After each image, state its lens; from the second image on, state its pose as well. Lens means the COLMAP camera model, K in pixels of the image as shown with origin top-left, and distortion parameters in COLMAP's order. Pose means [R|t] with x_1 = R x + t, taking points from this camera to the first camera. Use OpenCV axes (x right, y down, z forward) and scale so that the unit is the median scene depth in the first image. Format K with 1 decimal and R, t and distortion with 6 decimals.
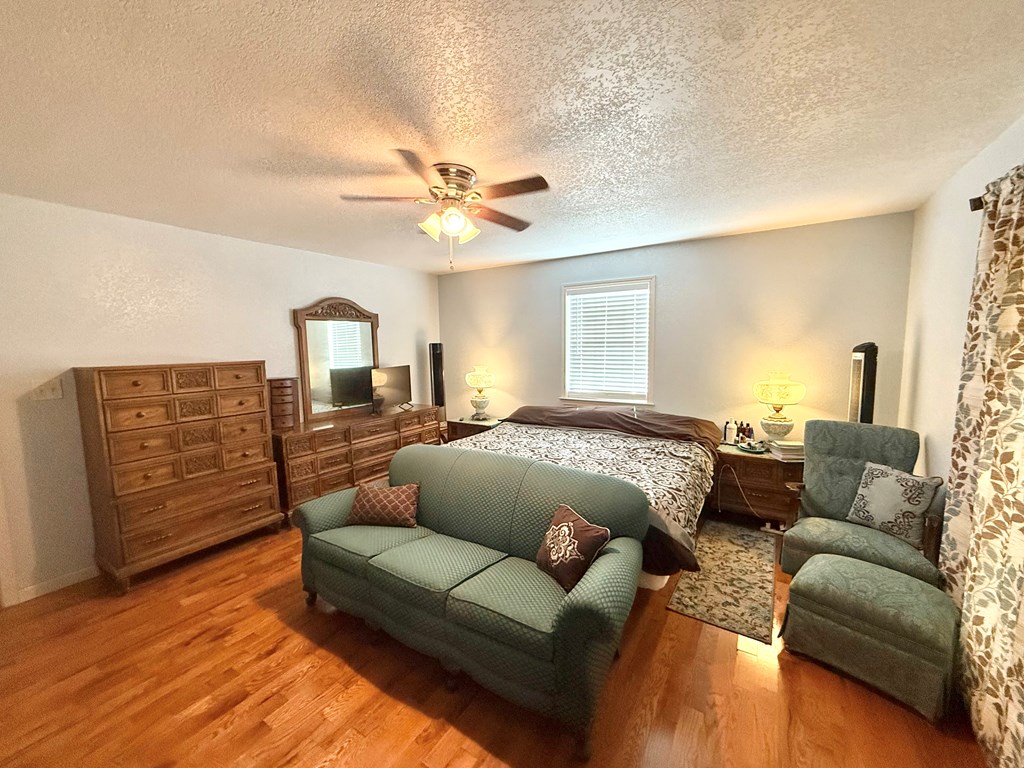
lens RADIAL K [[407.5, 0, 512.0], [0, 407.5, 384.0], [0, 0, 1]] dist [-0.000312, -0.000051]
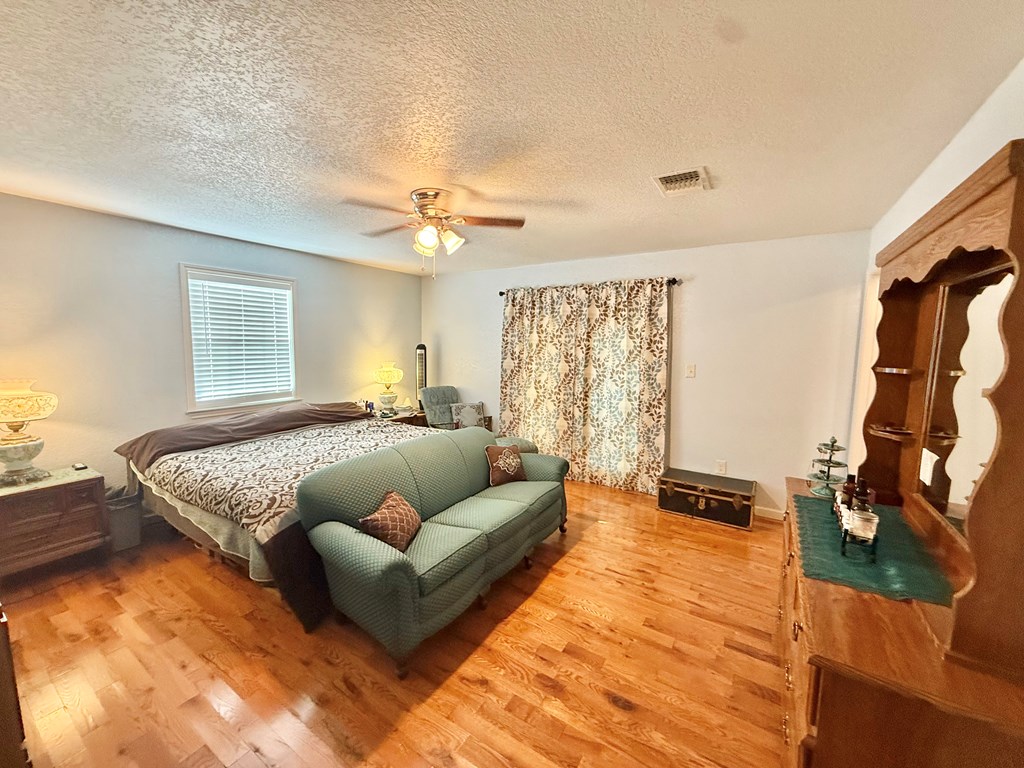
lens RADIAL K [[407.5, 0, 512.0], [0, 407.5, 384.0], [0, 0, 1]] dist [-0.000312, -0.000051]
pose [[-0.005170, -0.086410, 0.996246, -1.059901], [0.085489, 0.992574, 0.086535, -0.052133], [-0.996326, 0.085615, 0.002255, 0.650174]]
